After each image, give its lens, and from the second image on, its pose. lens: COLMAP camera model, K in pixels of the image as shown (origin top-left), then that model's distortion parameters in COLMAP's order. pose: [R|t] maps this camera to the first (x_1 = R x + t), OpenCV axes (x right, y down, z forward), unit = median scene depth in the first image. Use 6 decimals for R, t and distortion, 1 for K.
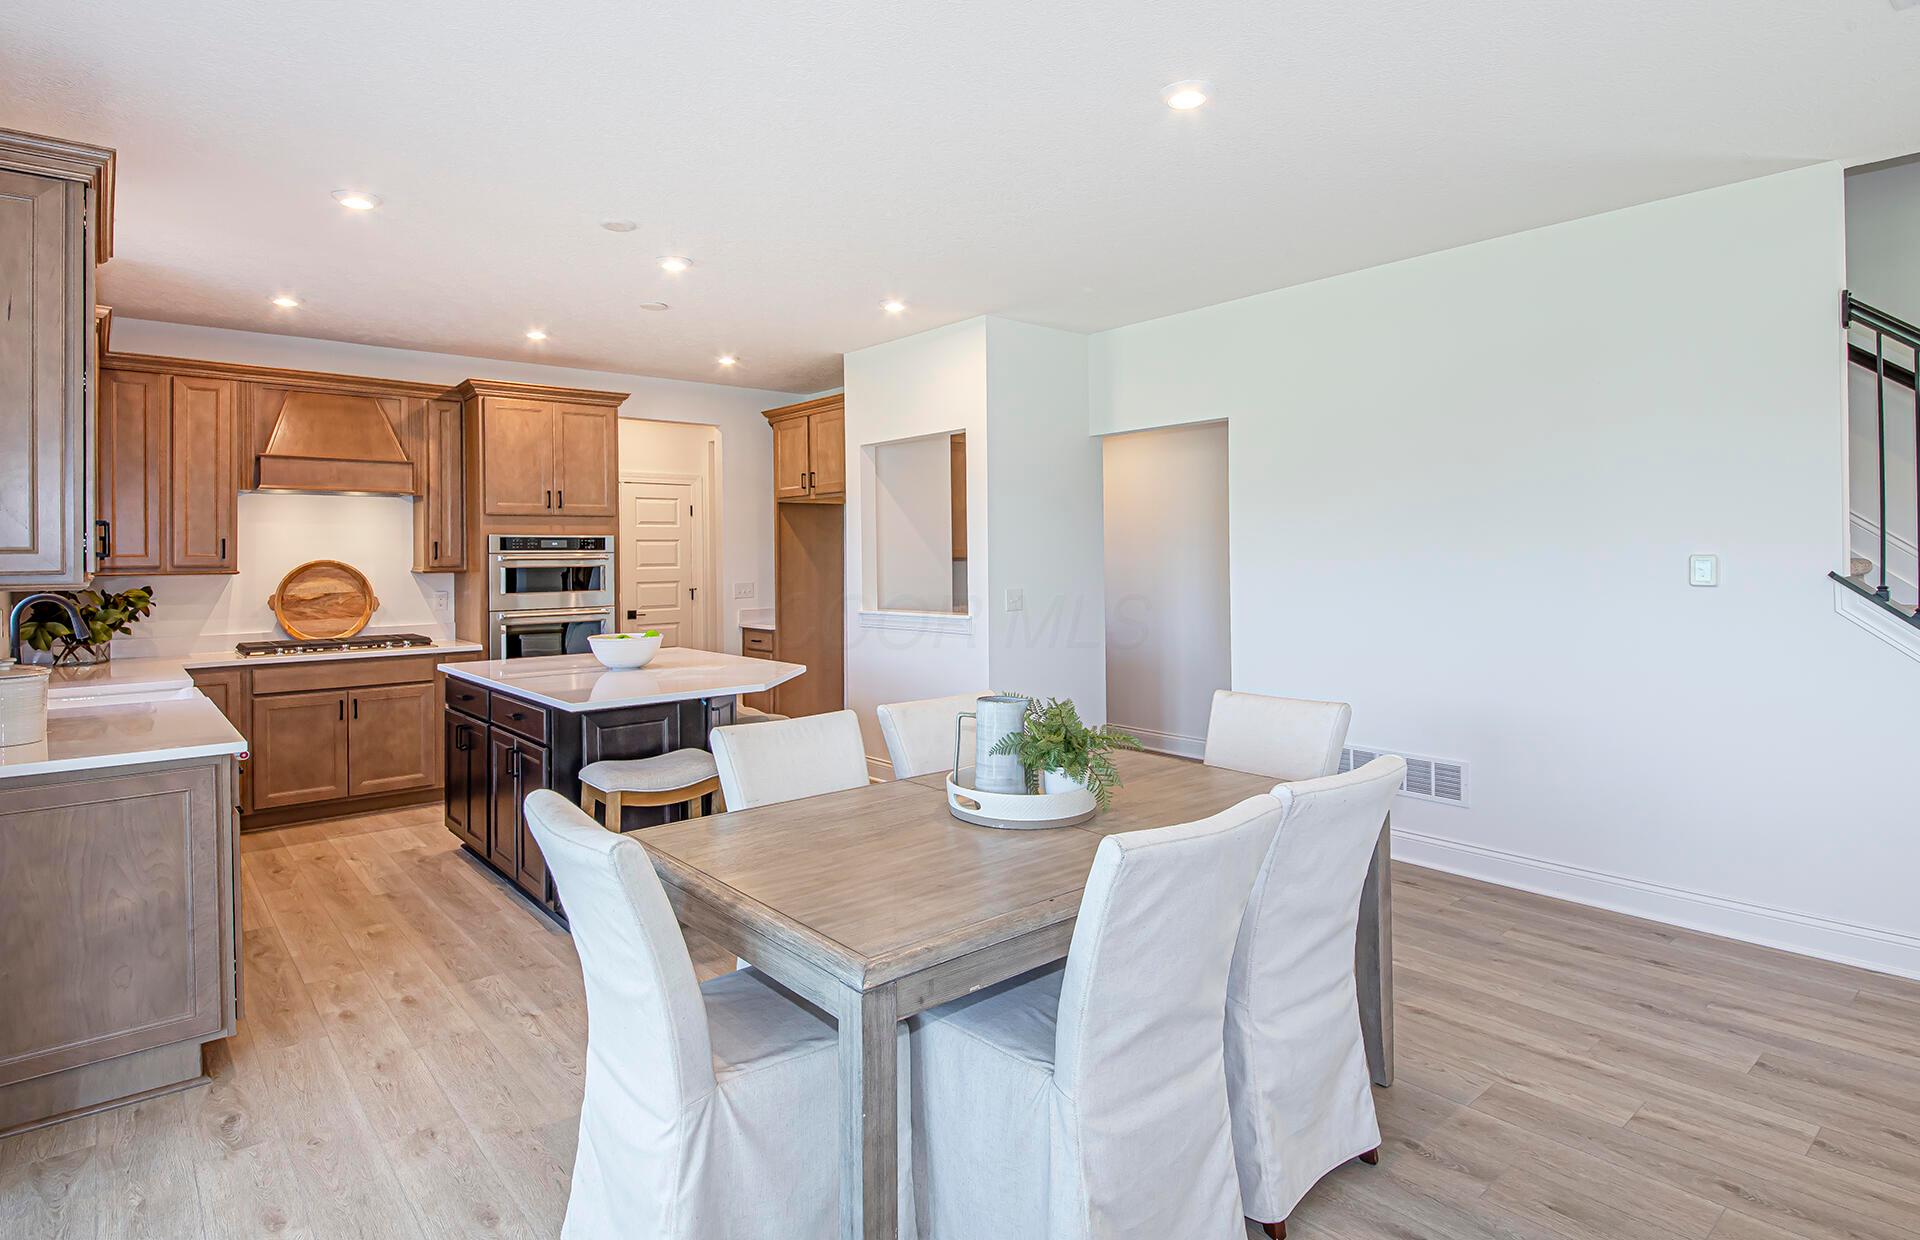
lens RADIAL K [[980.1, 0, 948.4], [0, 980.1, 556.8], [0, 0, 1]] dist [0.034157, -0.024855]
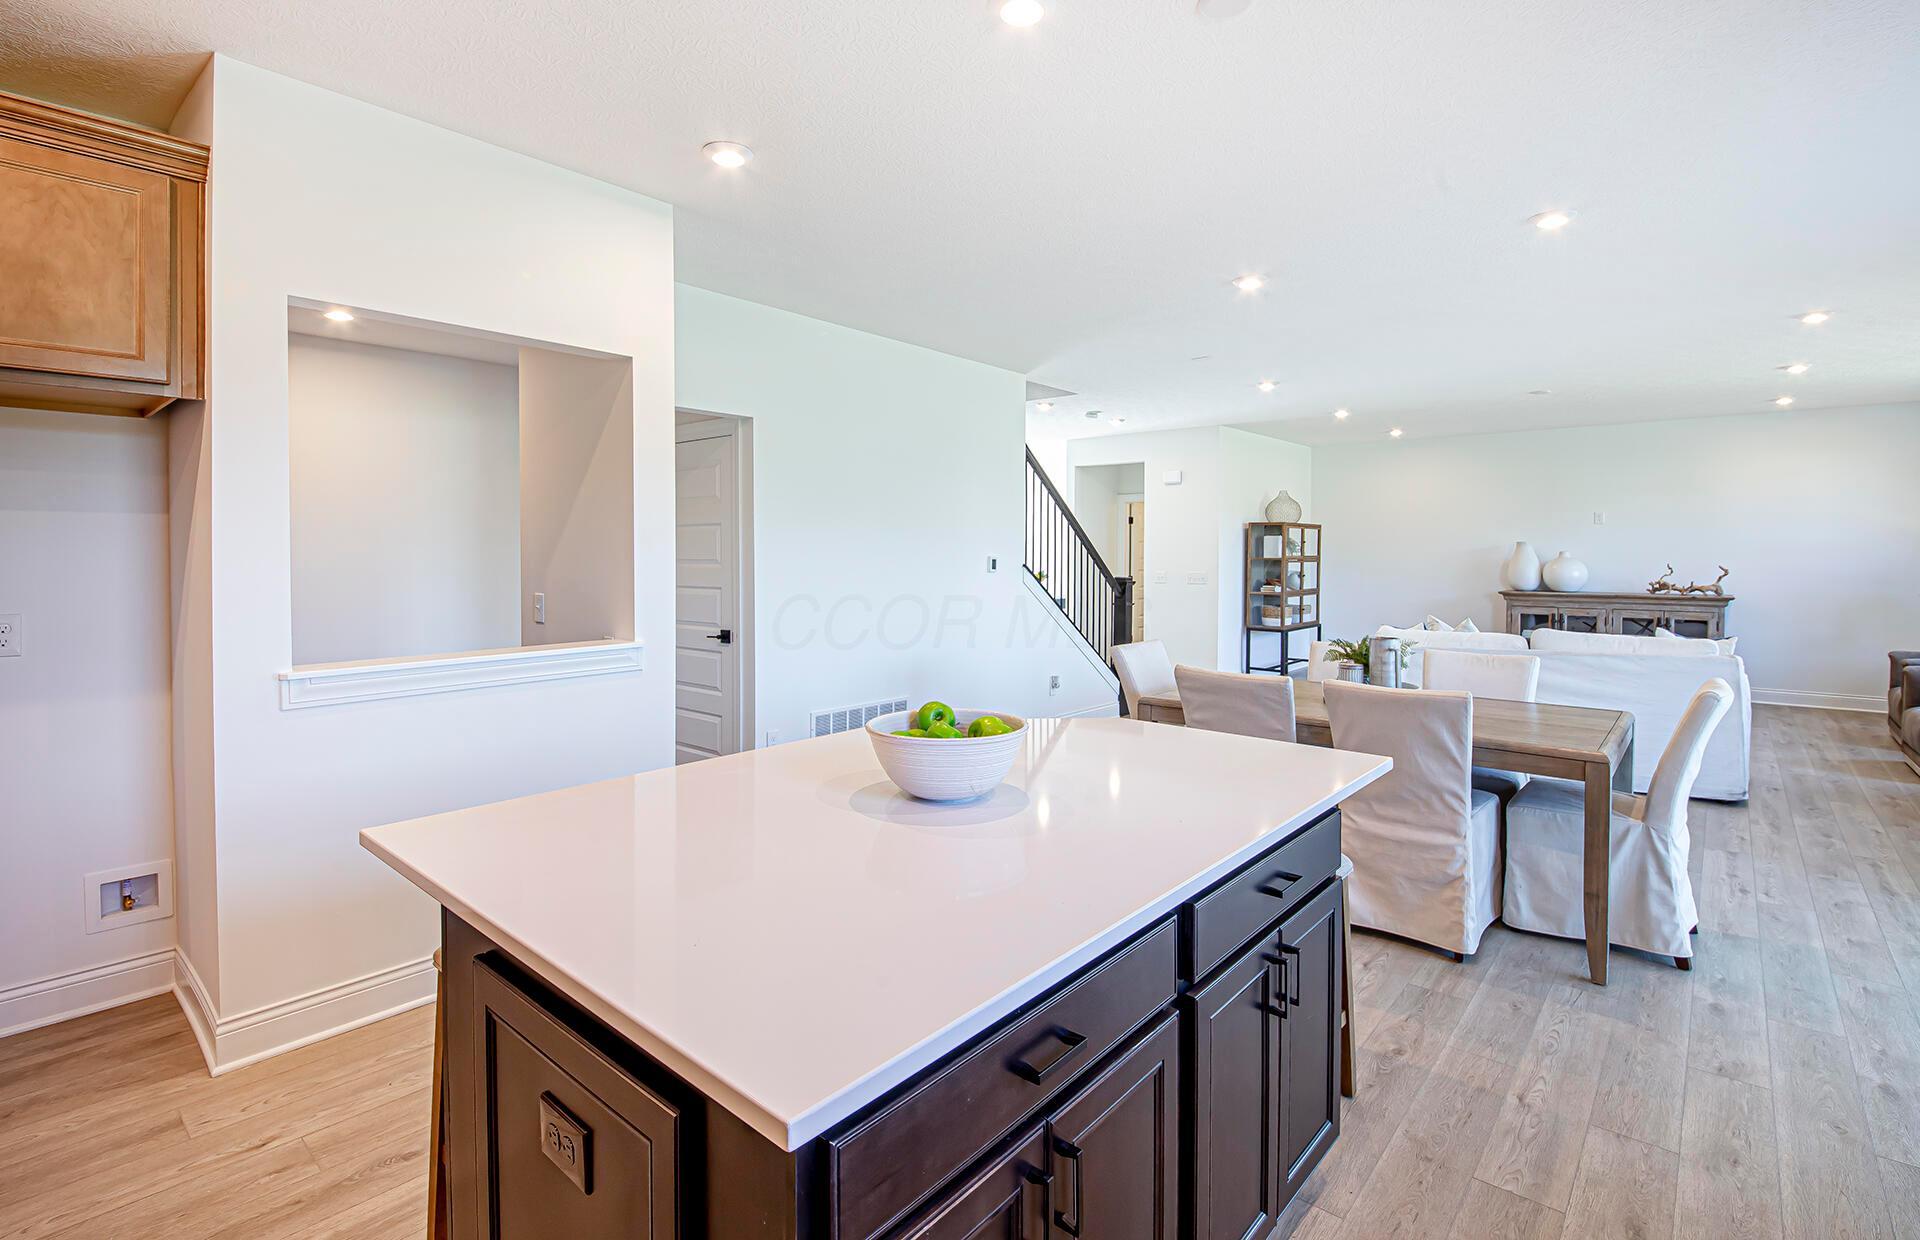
lens RADIAL K [[890.0, 0, 980.6], [0, 890.0, 559.5], [0, 0, 1]] dist [-0.003950, -0.000721]
pose [[-0.162742, 0.005104, 0.986655, -0.592208], [0.004233, 0.999981, -0.004475, 0.006850], [-0.986660, 0.003449, -0.162761, 0.856756]]
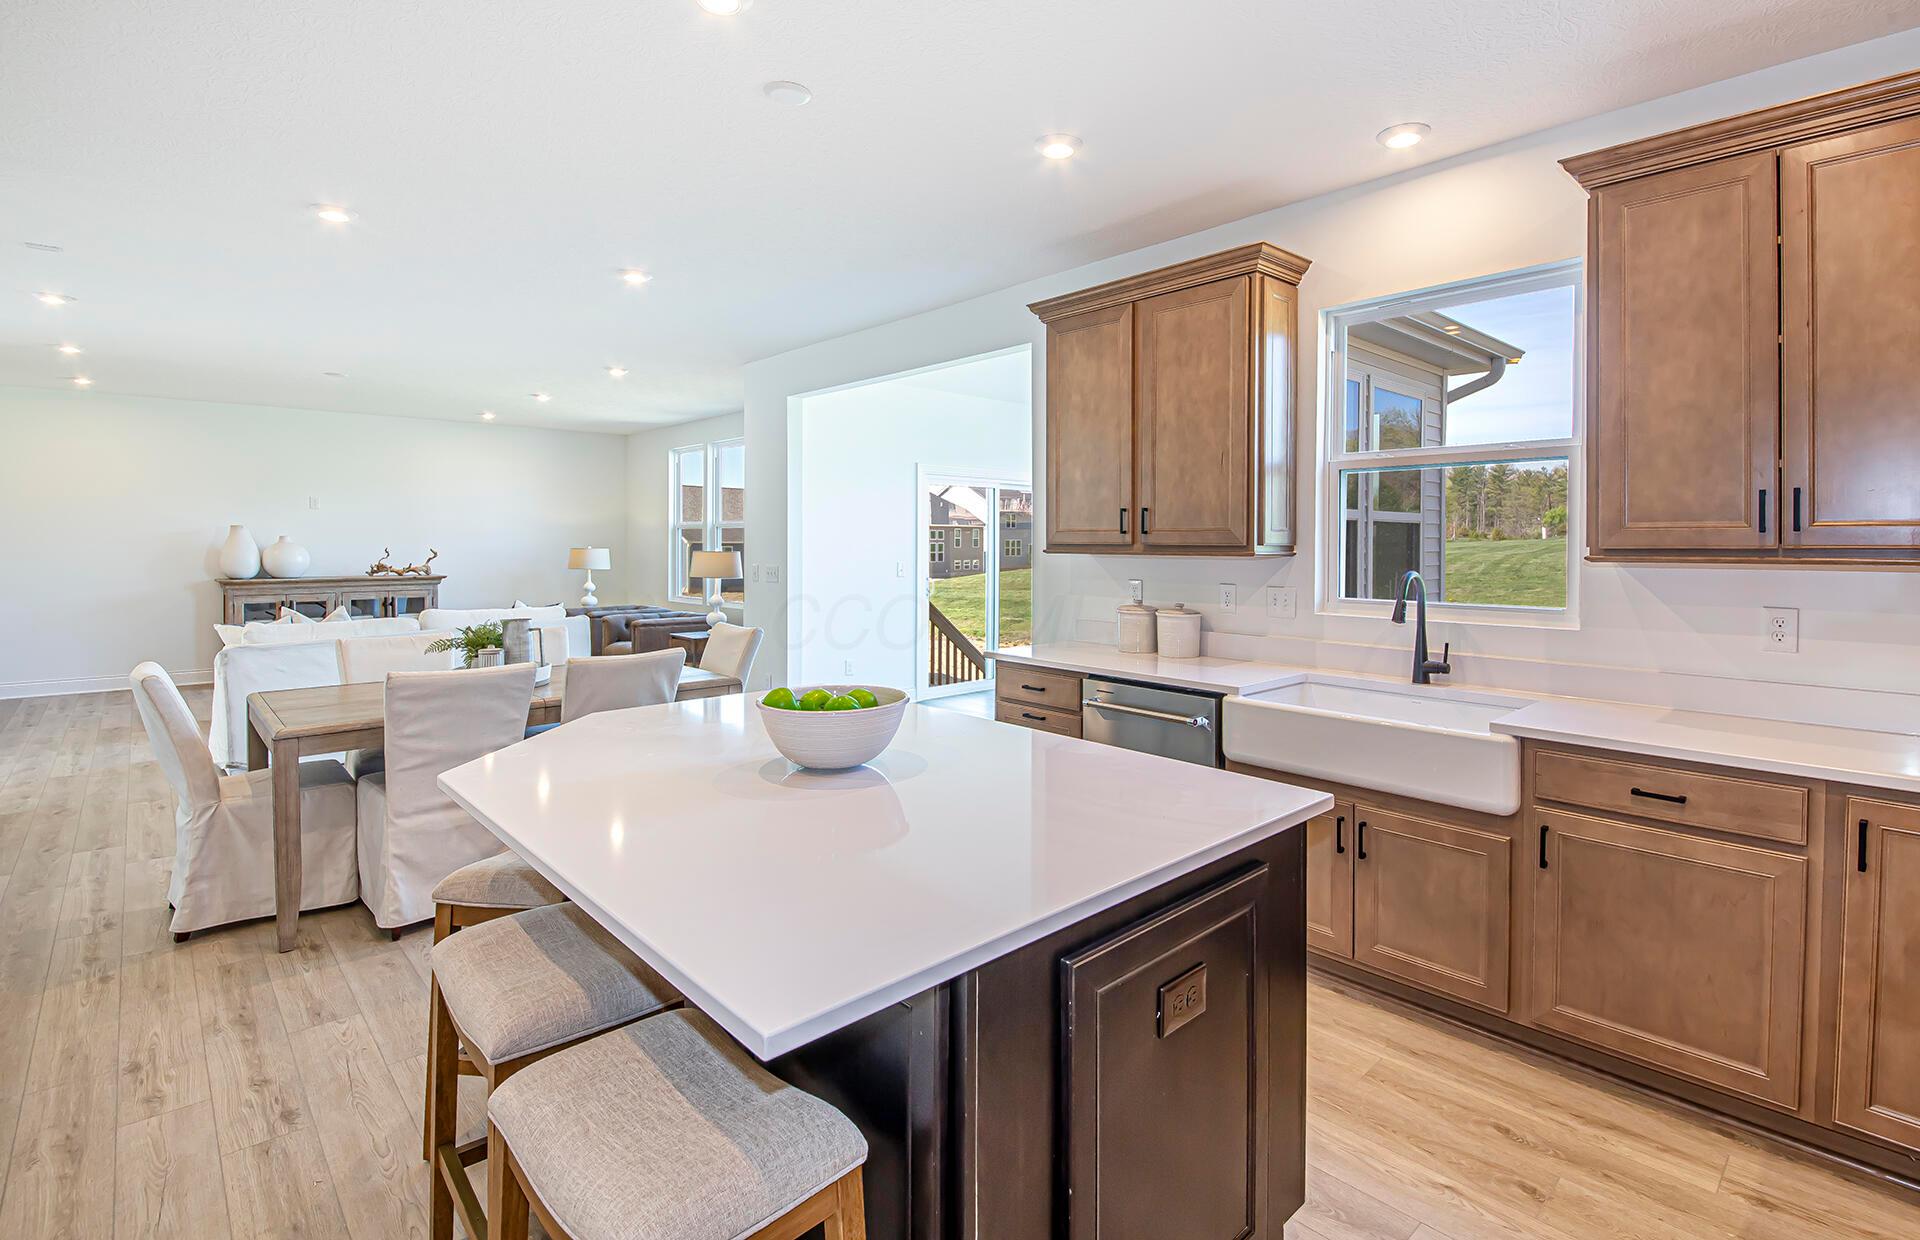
lens RADIAL K [[890.0, 0, 980.6], [0, 890.0, 559.5], [0, 0, 1]] dist [-0.003950, -0.000721]
pose [[-0.998849, 0.009524, -0.047009, -0.307466], [0.008367, 0.999659, 0.024750, 0.002082], [0.047228, 0.024328, -0.998588, 1.165679]]
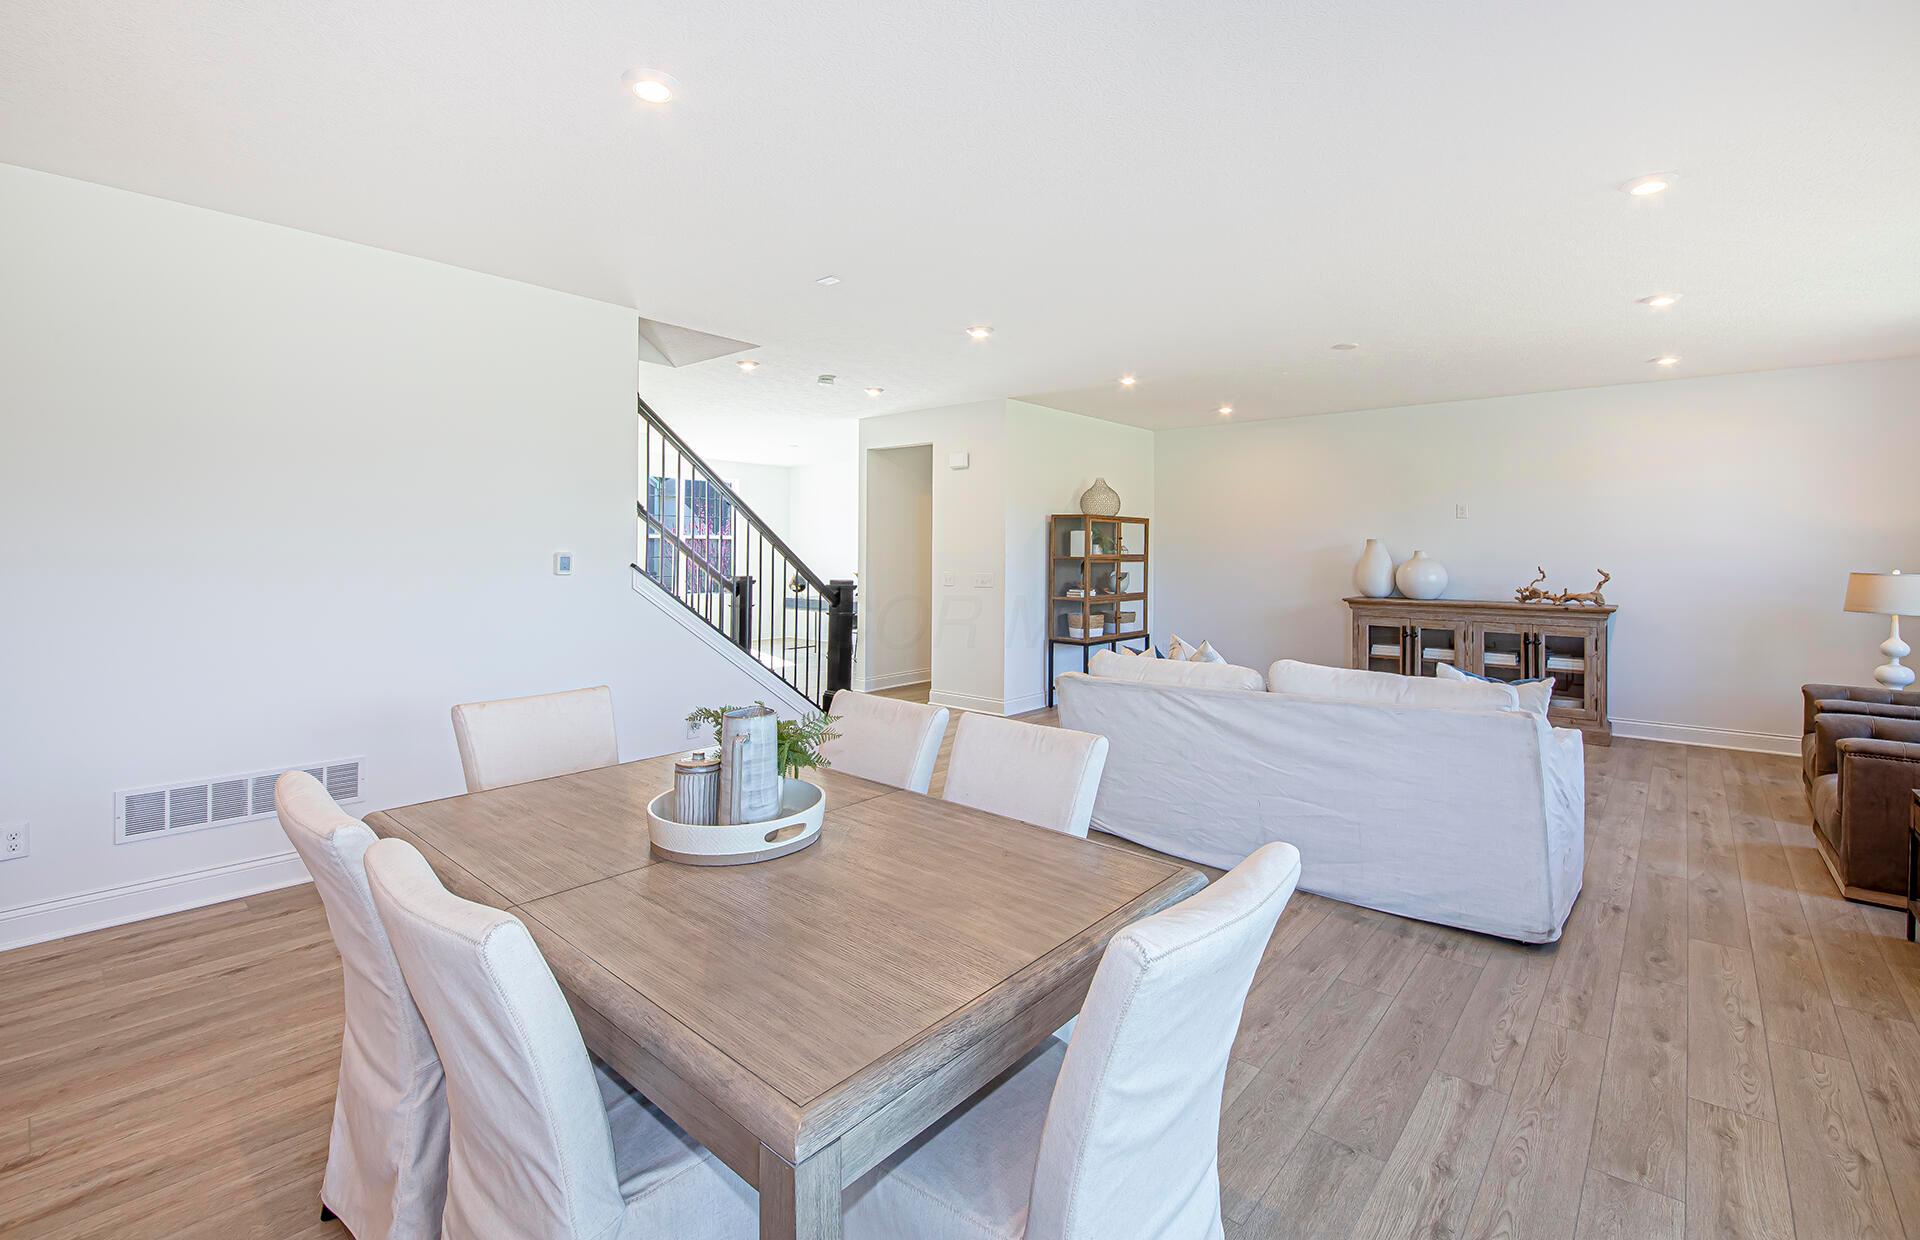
lens RADIAL K [[845.4, 0, 967.7], [0, 845.4, 533.5], [0, 0, 1]] dist [-0.003747, -0.000977]
pose [[-0.156389, 0.030245, 0.987232, -0.320187], [-0.000564, 0.999528, -0.030711, 0.002806], [-0.987695, -0.005360, -0.156298, 0.411702]]
